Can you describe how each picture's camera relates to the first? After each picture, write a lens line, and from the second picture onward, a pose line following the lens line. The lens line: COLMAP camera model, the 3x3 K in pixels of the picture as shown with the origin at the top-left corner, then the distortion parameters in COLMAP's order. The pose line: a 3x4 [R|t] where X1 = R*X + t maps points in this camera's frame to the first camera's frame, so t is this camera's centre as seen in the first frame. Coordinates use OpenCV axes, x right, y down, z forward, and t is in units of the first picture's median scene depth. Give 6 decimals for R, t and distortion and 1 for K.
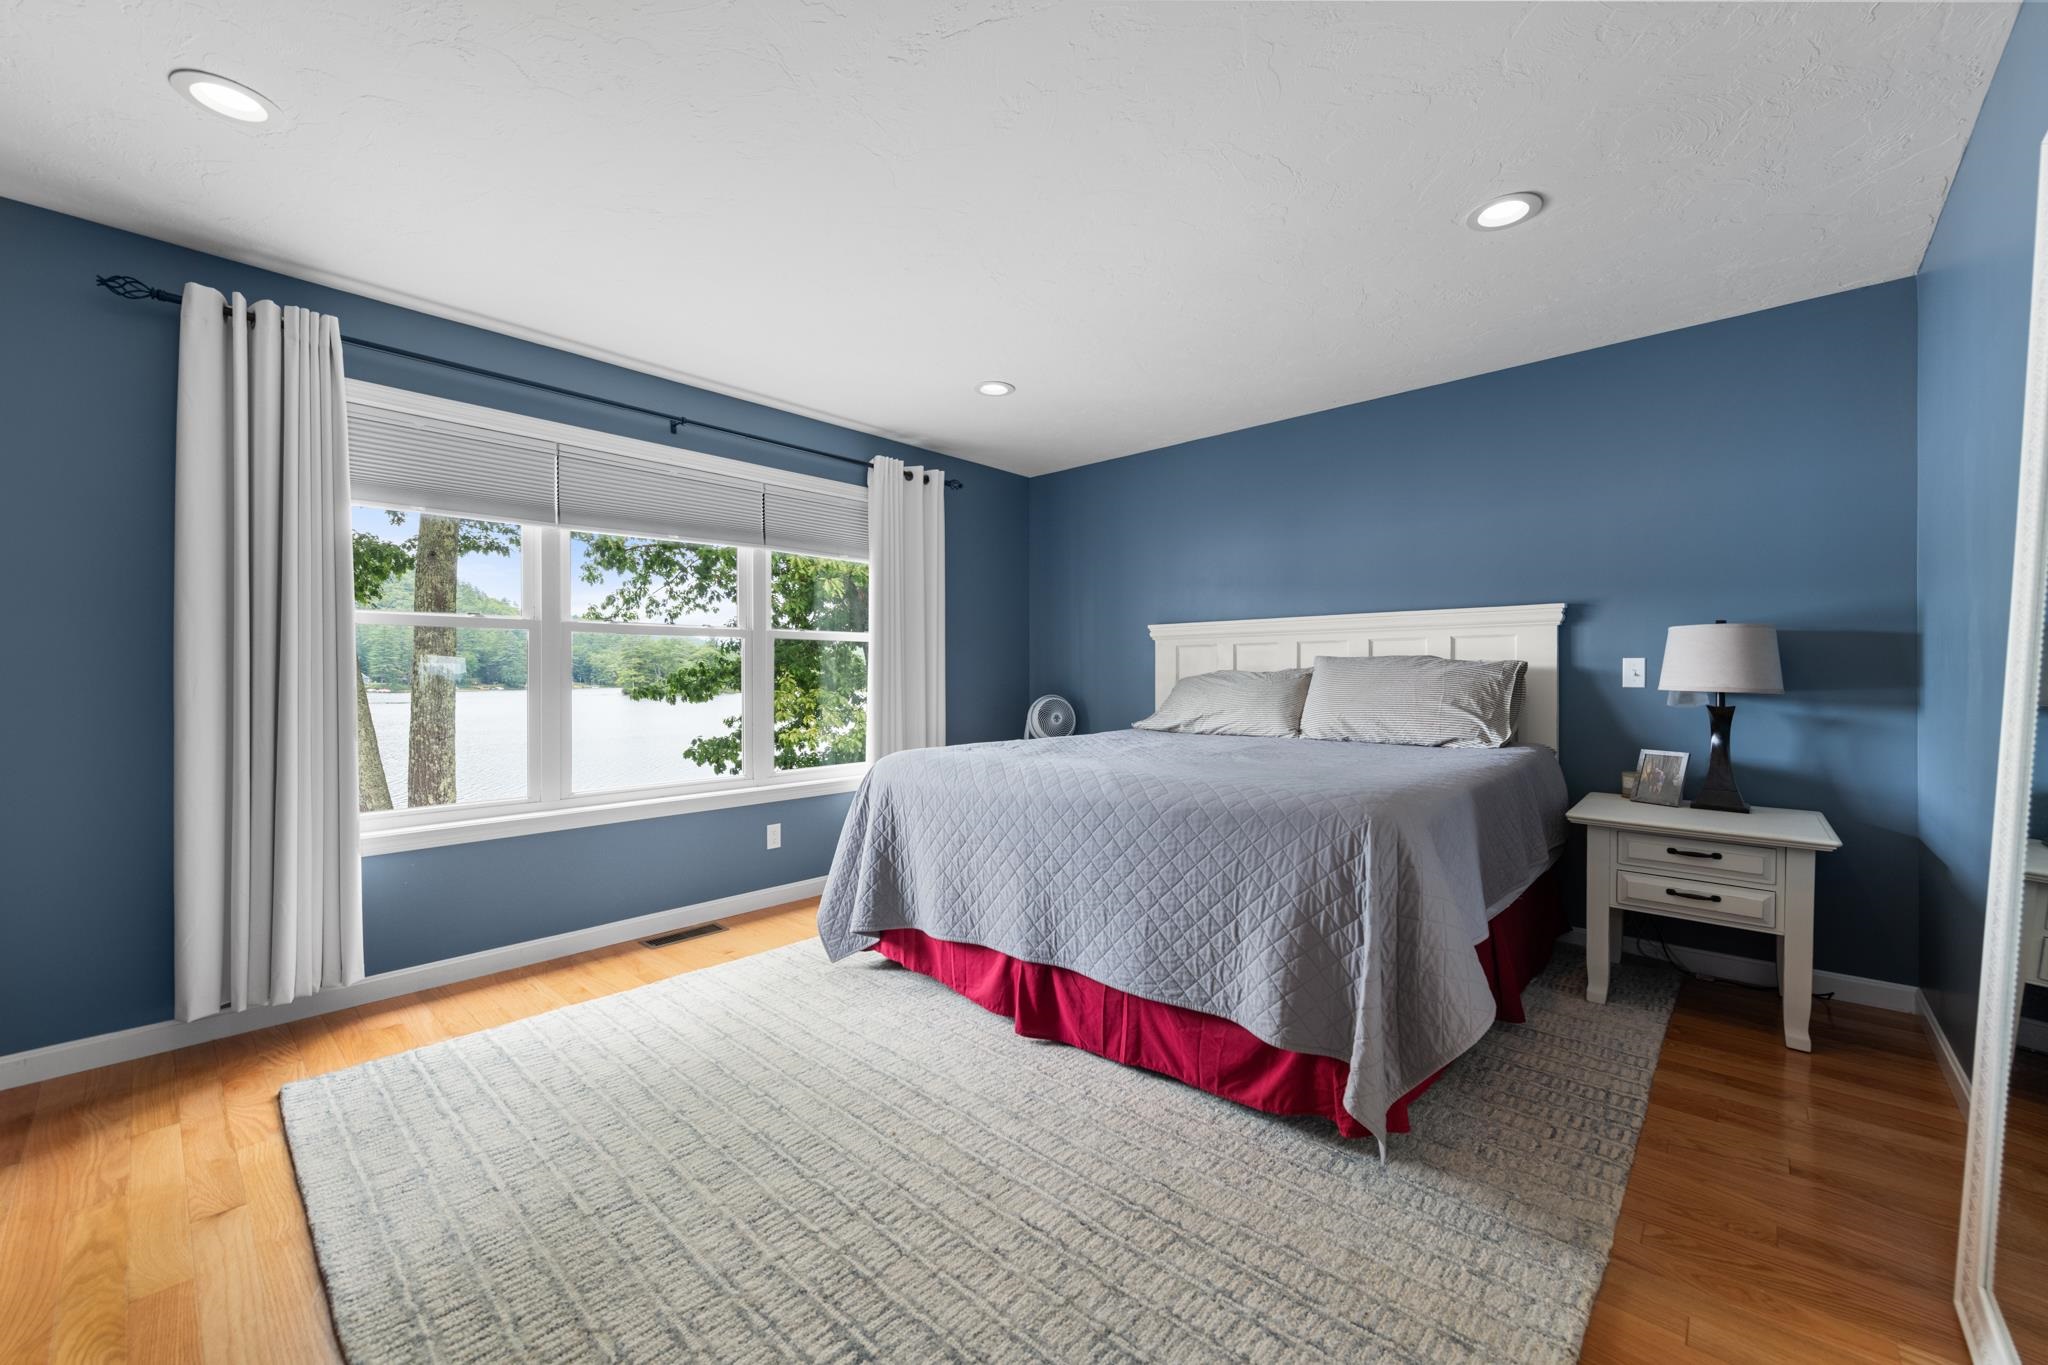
lens RADIAL K [[802.1, 0, 1028.5], [0, 802.1, 679.1], [0, 0, 1]] dist [0.001143, -0.000408]
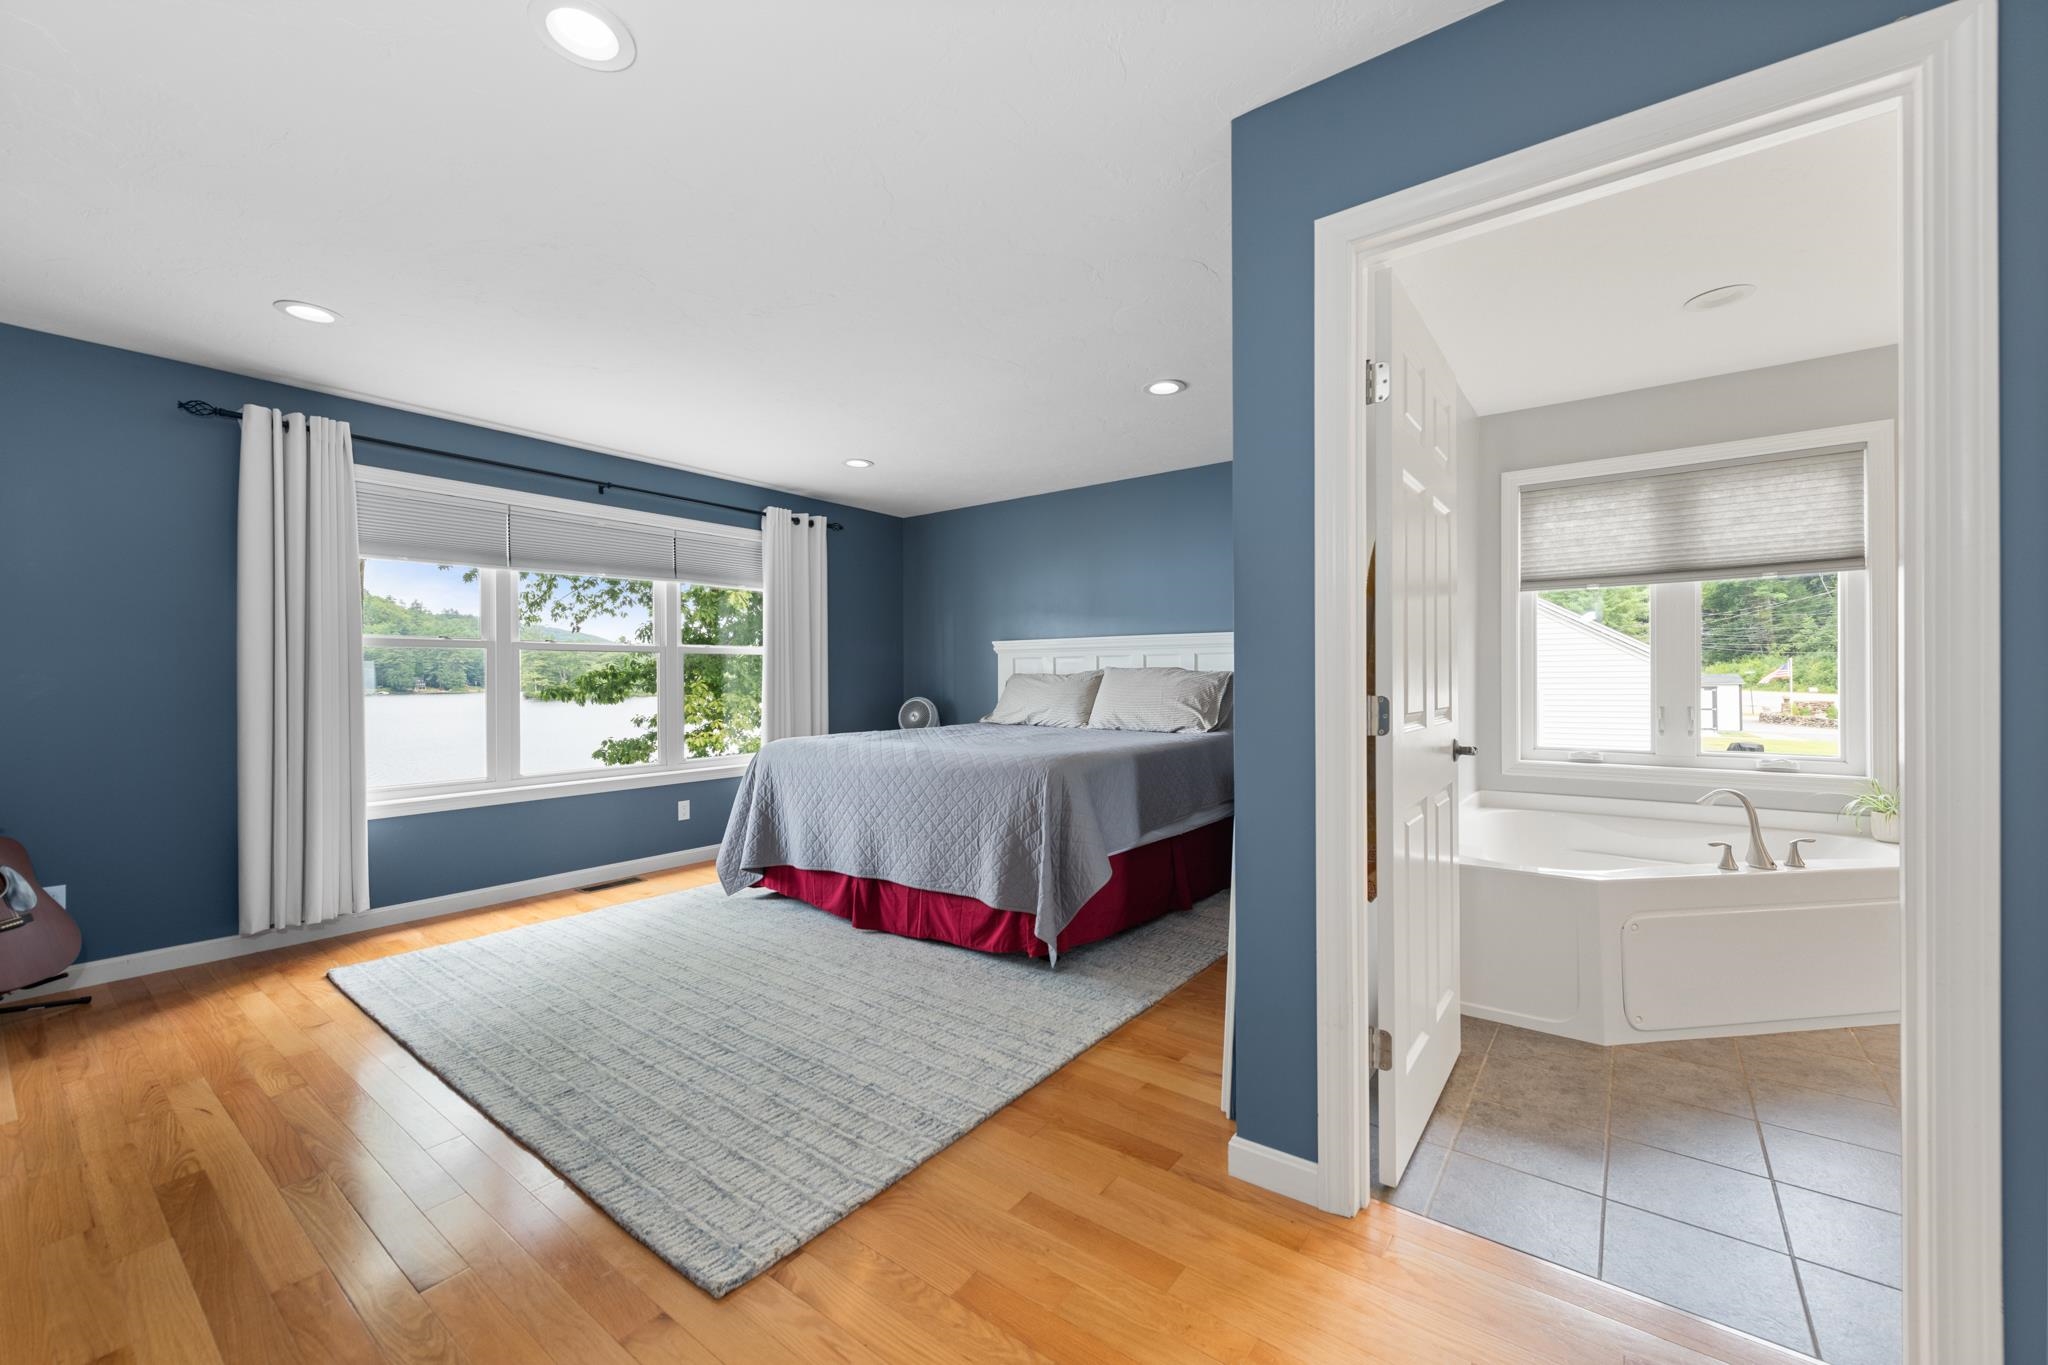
lens RADIAL K [[802.1, 0, 1028.5], [0, 802.1, 679.1], [0, 0, 1]] dist [0.001143, -0.000408]
pose [[0.995490, -0.002802, 0.094822, 0.151181], [0.003180, 0.999988, -0.003833, -0.006064], [-0.094810, 0.004118, 0.995487, -0.448210]]
